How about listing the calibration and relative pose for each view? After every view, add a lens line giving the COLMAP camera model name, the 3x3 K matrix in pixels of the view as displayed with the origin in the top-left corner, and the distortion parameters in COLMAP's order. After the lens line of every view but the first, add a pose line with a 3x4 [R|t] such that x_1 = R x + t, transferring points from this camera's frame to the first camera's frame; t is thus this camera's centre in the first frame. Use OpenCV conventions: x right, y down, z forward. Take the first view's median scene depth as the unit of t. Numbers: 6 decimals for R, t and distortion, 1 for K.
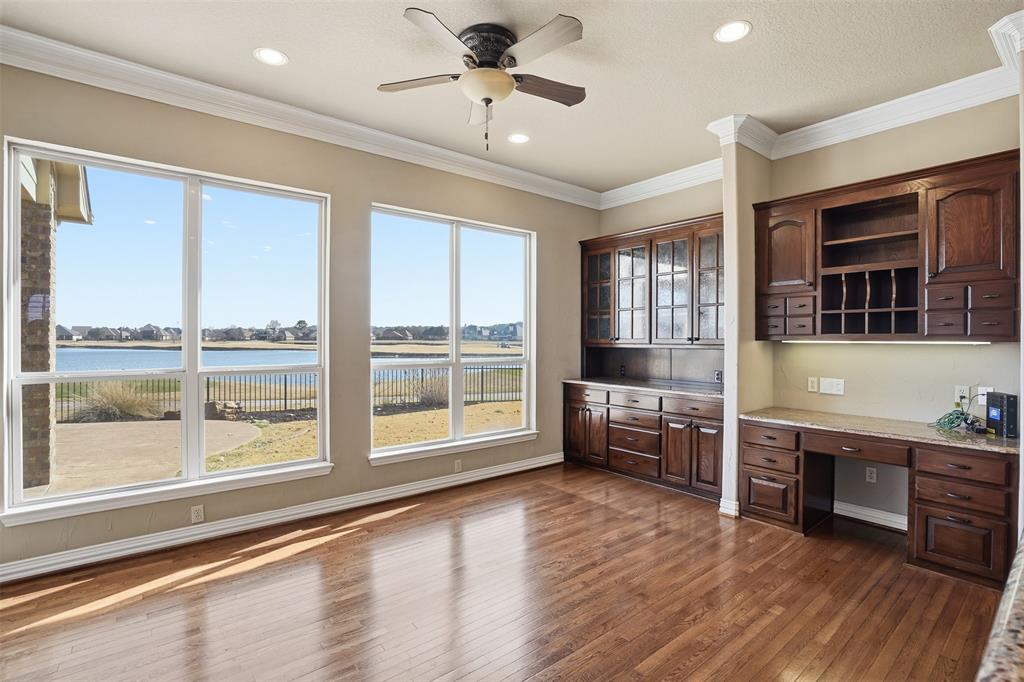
lens RADIAL K [[465.3, 0, 505.0], [0, 465.3, 344.9], [0, 0, 1]] dist [-0.054336, 0.021782]
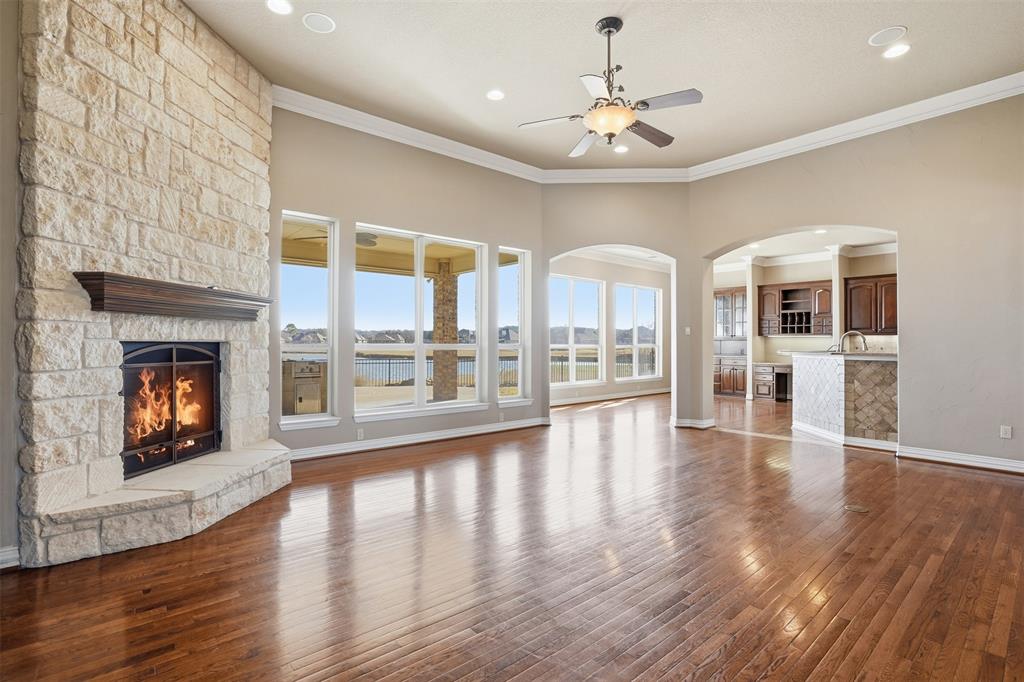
lens RADIAL K [[471.4, 0, 527.9], [0, 471.4, 337.1], [0, 0, 1]] dist [-0.000927, 0.000788]
pose [[0.998936, 0.005291, 0.045813, -1.024235], [-0.004169, 0.999690, -0.024545, 0.076781], [-0.045929, 0.024327, 0.998648, -1.872430]]
